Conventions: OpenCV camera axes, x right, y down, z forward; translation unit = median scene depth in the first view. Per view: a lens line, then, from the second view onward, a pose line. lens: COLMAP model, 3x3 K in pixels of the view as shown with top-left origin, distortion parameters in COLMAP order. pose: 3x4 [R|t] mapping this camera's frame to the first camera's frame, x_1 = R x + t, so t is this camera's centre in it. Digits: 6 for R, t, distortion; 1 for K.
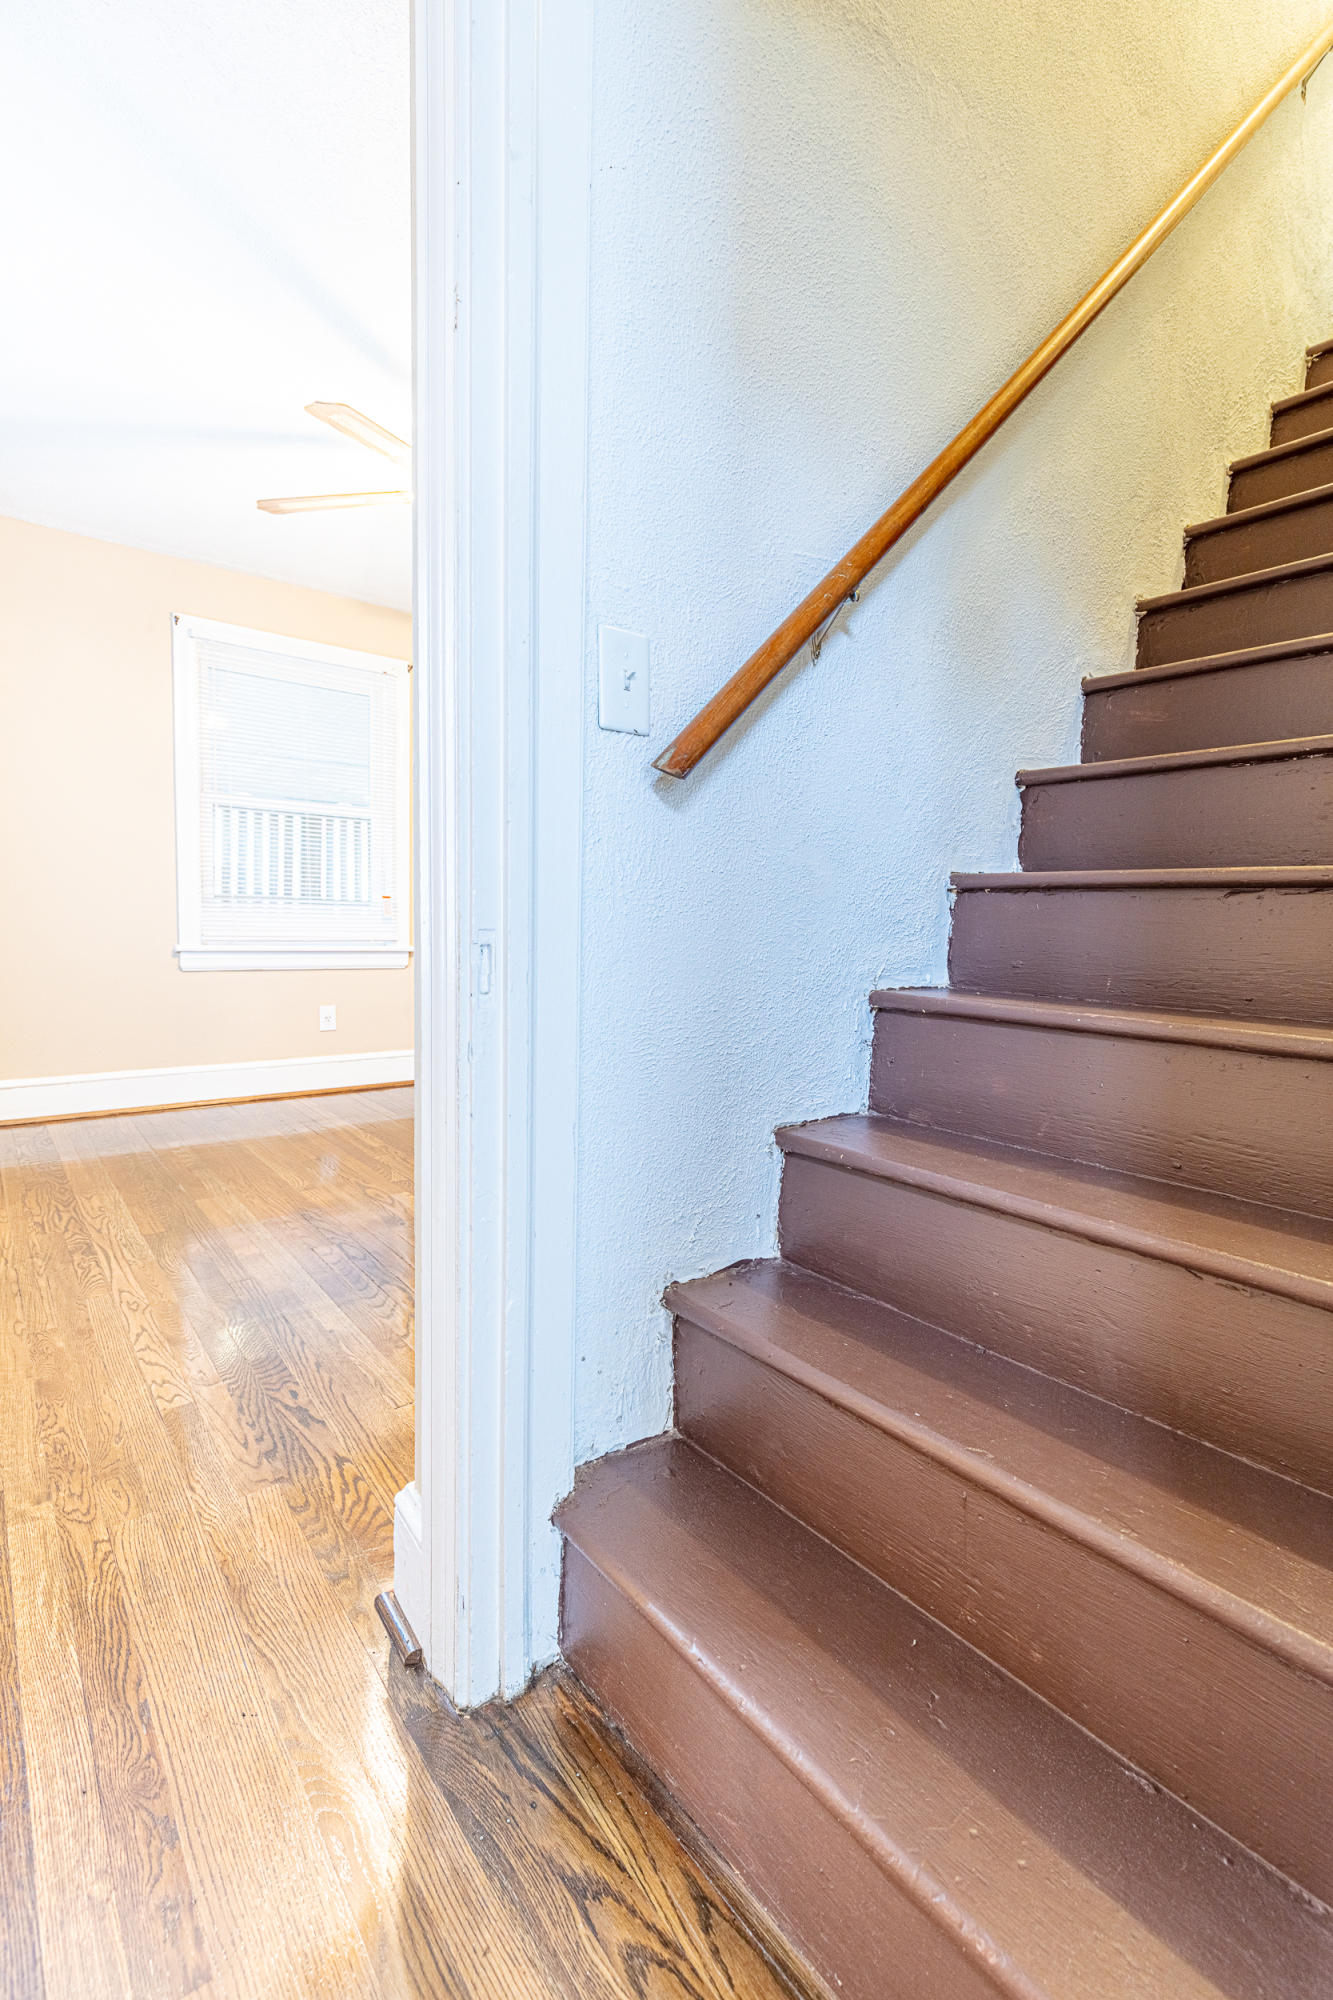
lens RADIAL K [[909.5, 0, 666.5], [0, 909.5, 1000.0], [0, 0, 1]] dist [0.005452, 0.000032]
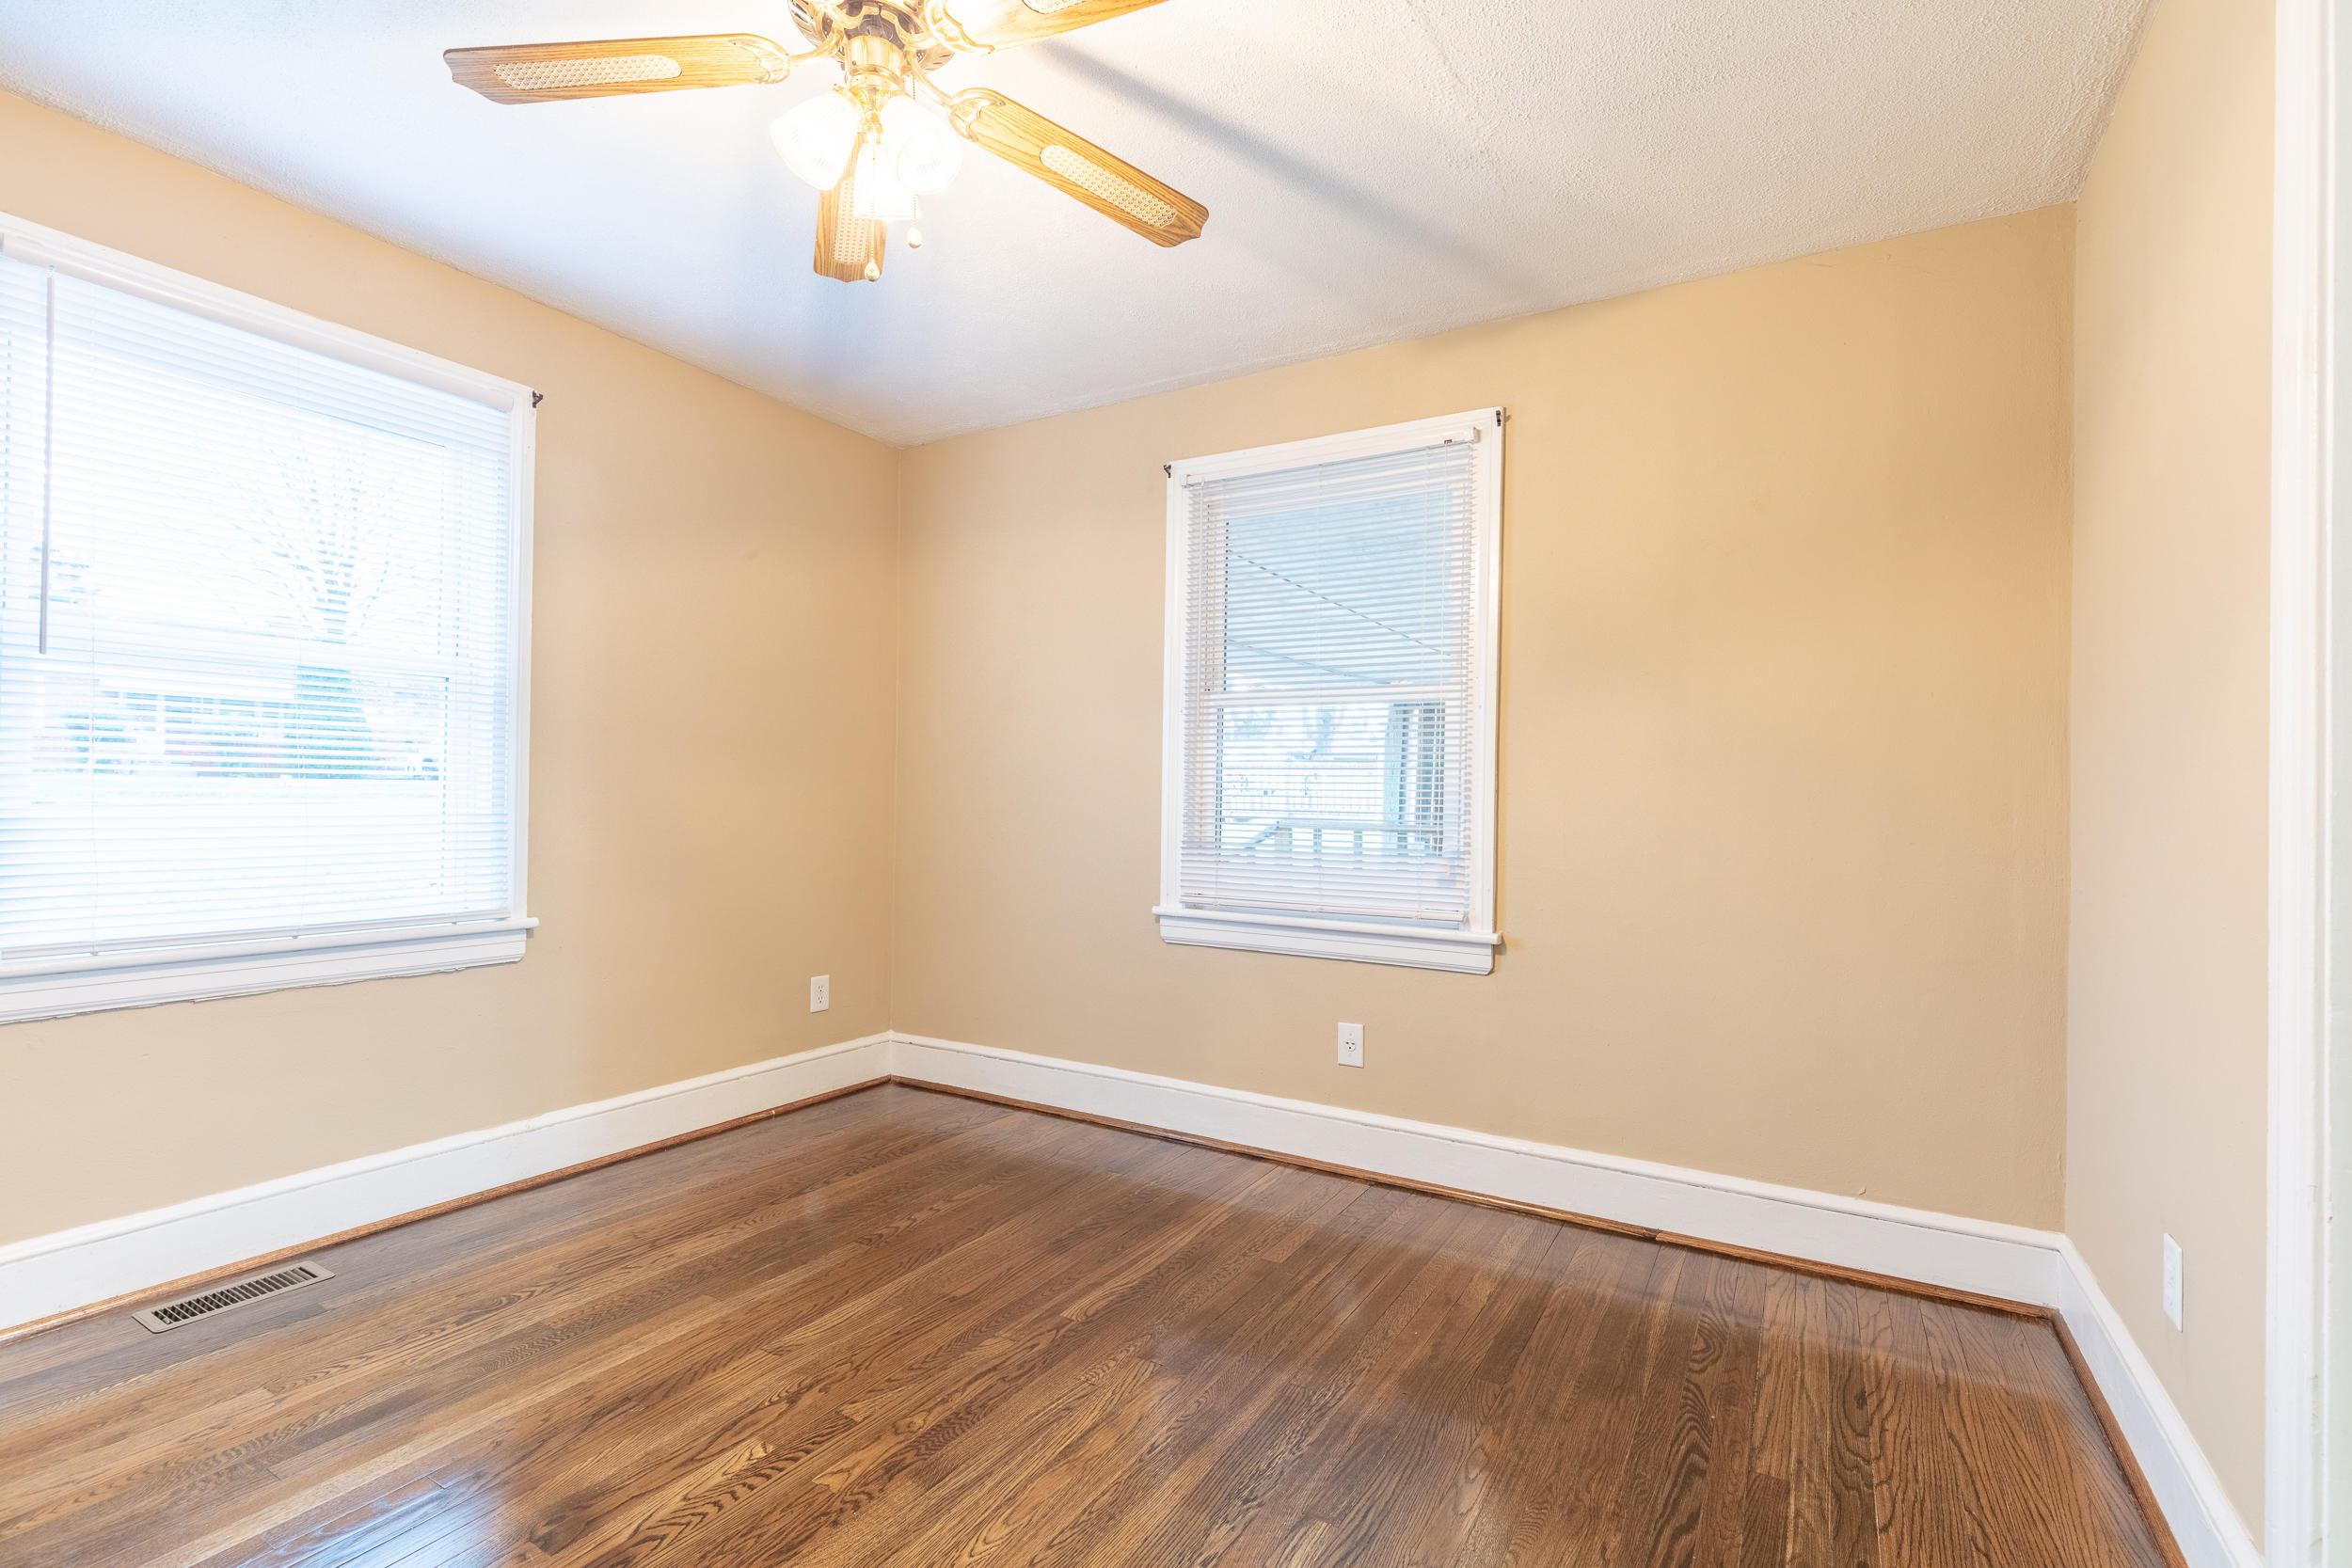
lens RADIAL K [[1064.2, 0, 1166.2], [0, 1064.2, 793.5], [0, 0, 1]] dist [0.005044, 0.000656]
pose [[0.362380, -0.025720, -0.931676, 0.366278], [-0.094231, 0.993486, -0.064078, -0.136747], [0.927255, 0.111013, 0.357596, 0.992705]]
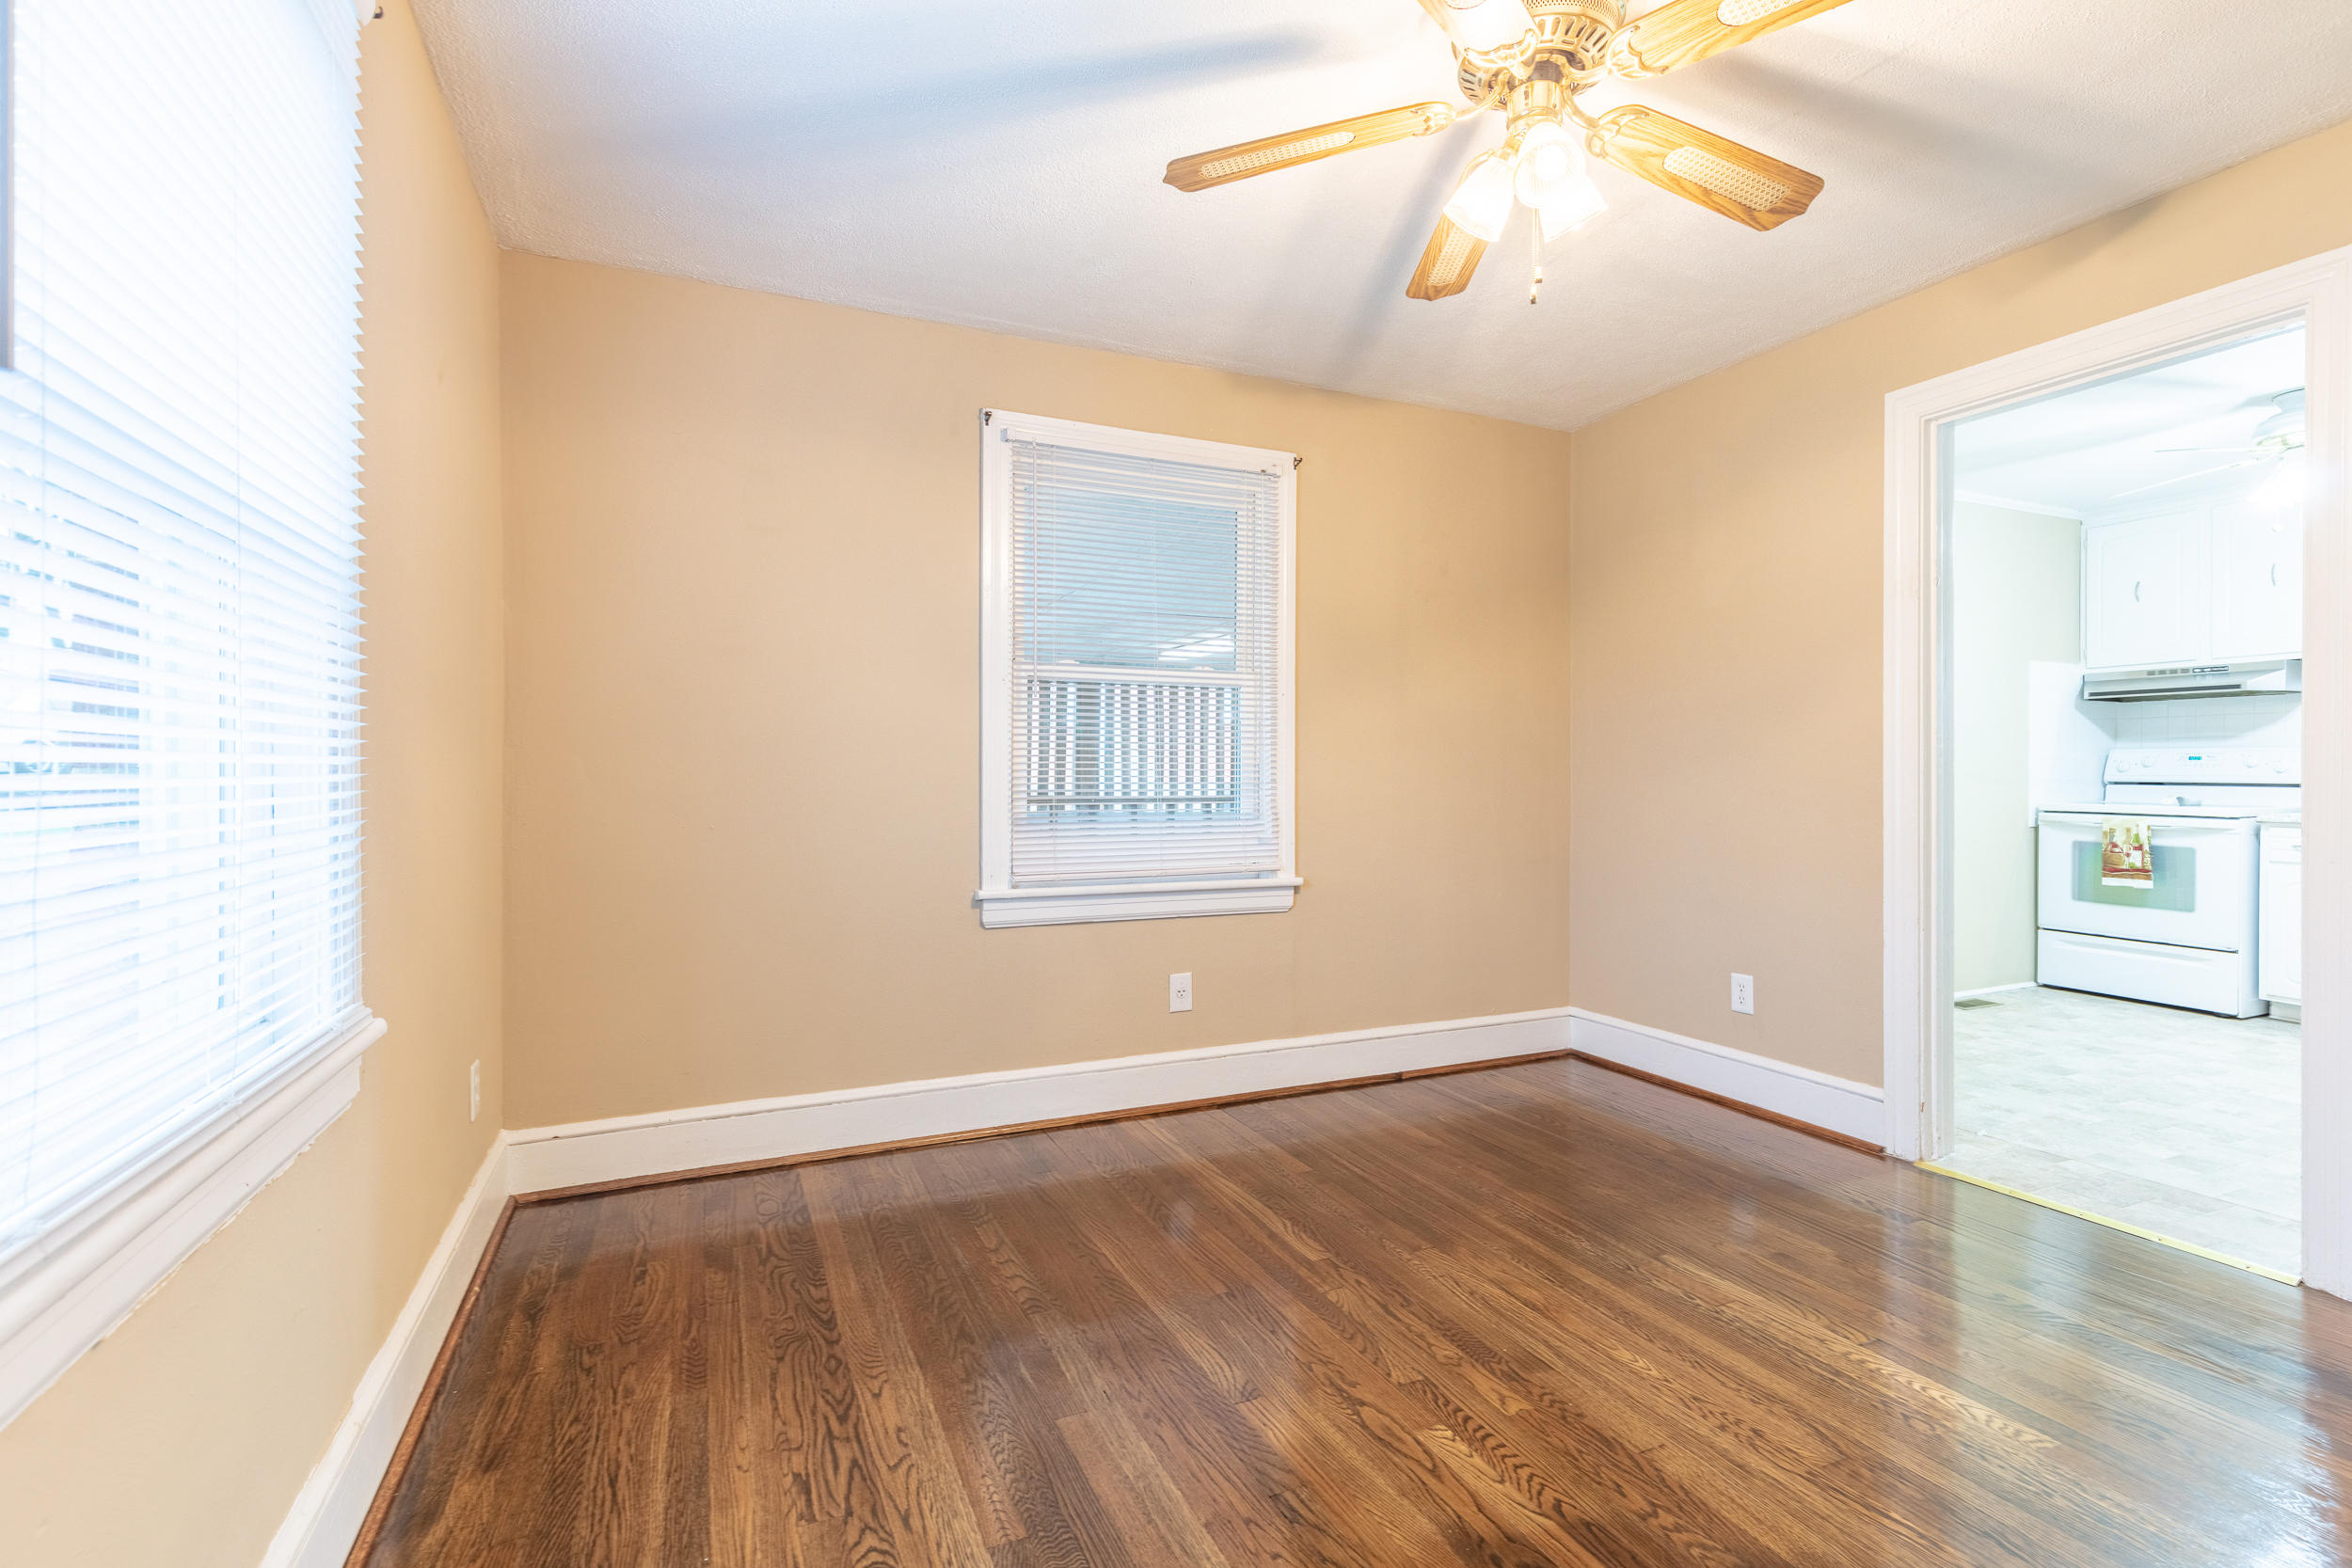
lens RADIAL K [[1091.5, 0, 1194.2], [0, 1091.5, 781.1], [0, 0, 1]] dist [0.007841, -0.000533]
pose [[0.972194, -0.026768, -0.232640, -0.280434], [0.004915, 0.995559, -0.094011, -0.091507], [0.234123, 0.090254, 0.968009, 0.365508]]
